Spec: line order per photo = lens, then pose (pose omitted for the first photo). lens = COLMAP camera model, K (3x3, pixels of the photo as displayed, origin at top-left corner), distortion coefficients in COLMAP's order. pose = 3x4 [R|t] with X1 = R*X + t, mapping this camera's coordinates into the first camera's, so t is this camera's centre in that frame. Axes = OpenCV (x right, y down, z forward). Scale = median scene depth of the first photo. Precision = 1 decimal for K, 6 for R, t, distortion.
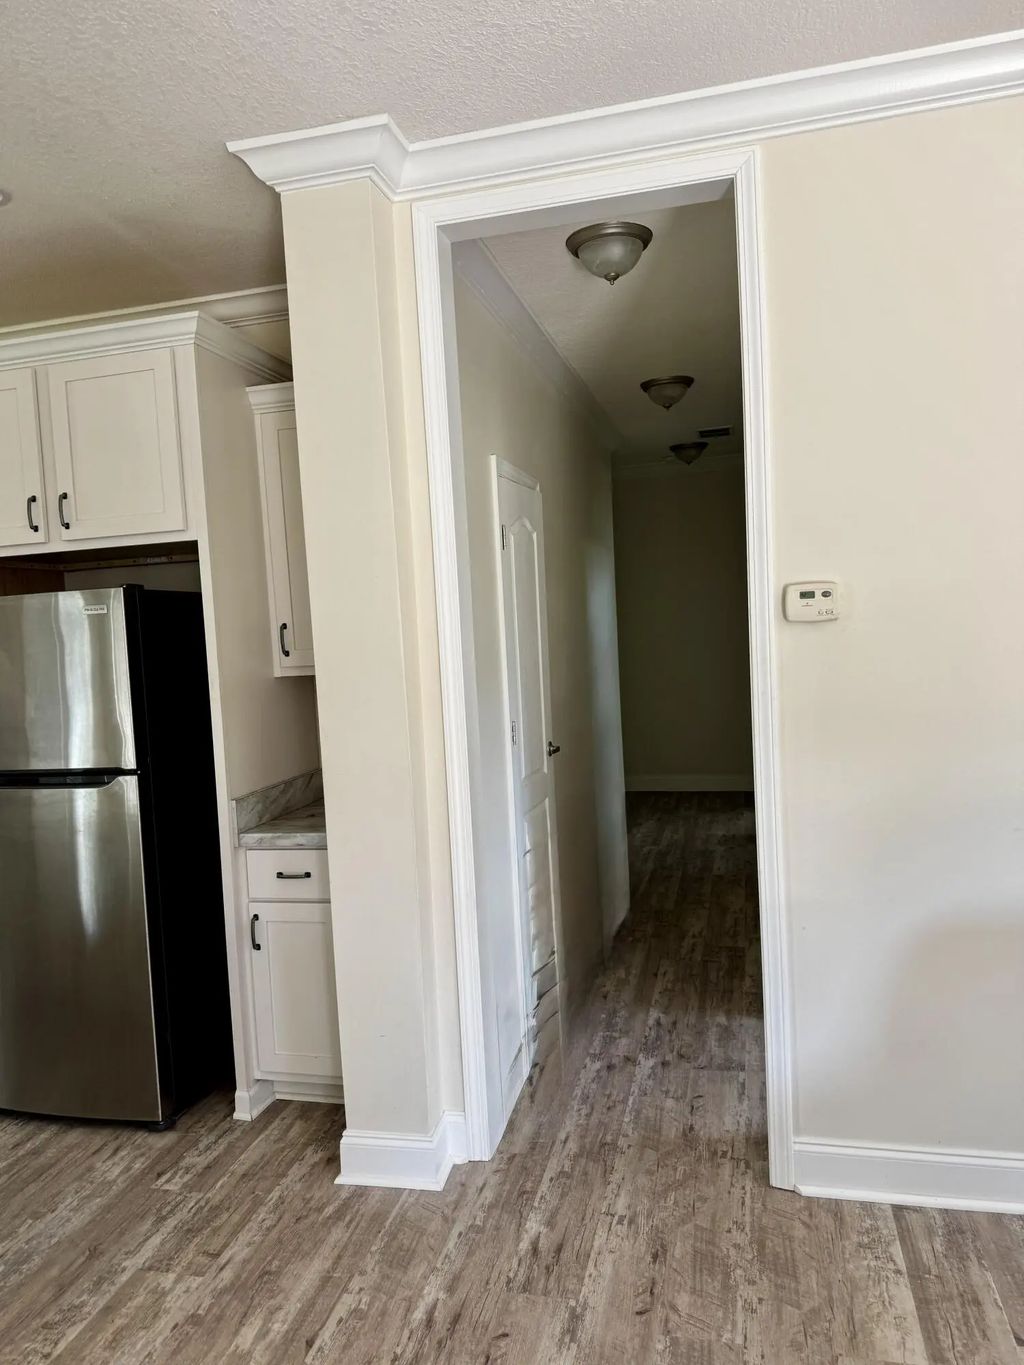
lens RADIAL K [[978.1, 0, 503.2], [0, 978.1, 680.1], [0, 0, 1]] dist [0.018006, -0.017049]
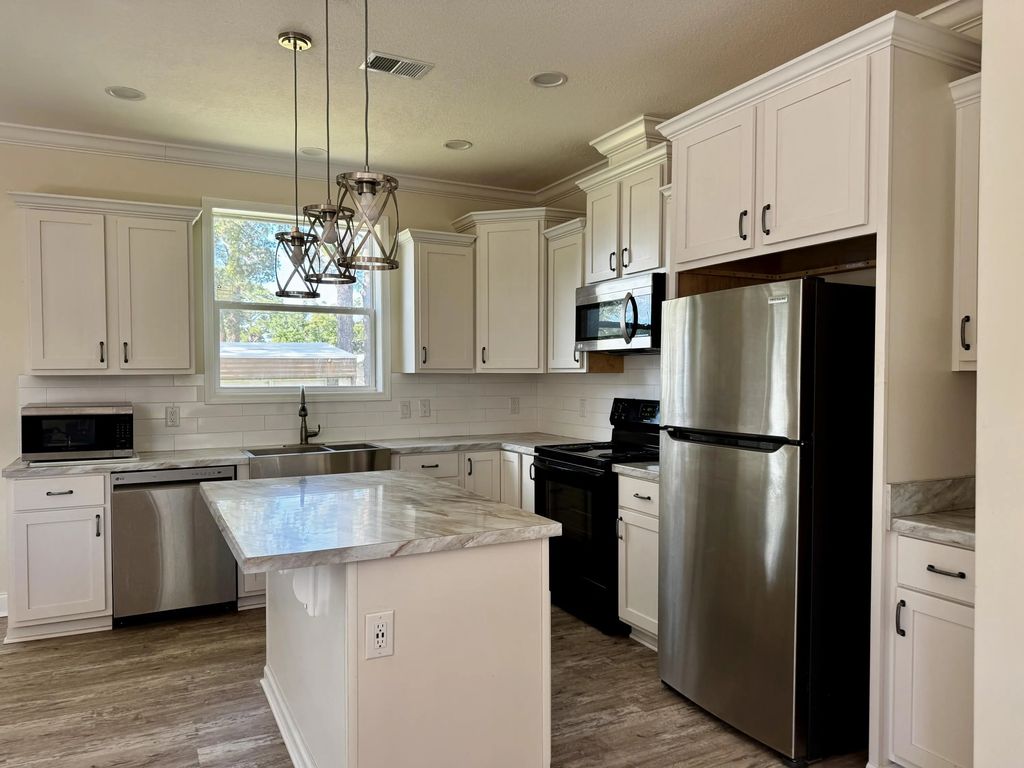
lens RADIAL K [[733.7, 0, 514.8], [0, 733.7, 388.8], [0, 0, 1]] dist [0.018006, -0.017049]
pose [[0.665772, 0.075582, -0.742318, 0.029768], [-0.087688, 0.995888, 0.022754, 0.039304], [0.740985, 0.049944, 0.669662, 0.183931]]
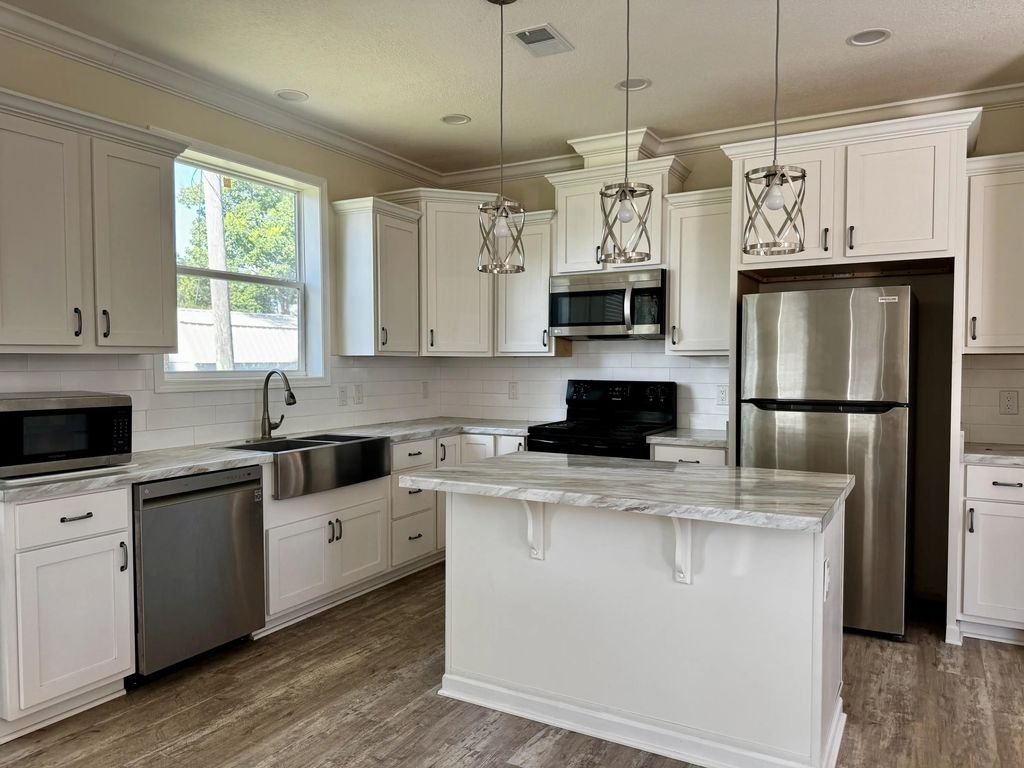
lens RADIAL K [[733.7, 0, 514.2], [0, 733.7, 389.3], [0, 0, 1]] dist [0.018006, -0.017049]
pose [[0.964599, 0.070857, -0.254024, -0.651580], [-0.076187, 0.997031, -0.011197, 0.123529], [0.252477, 0.030154, 0.967133, -0.265560]]
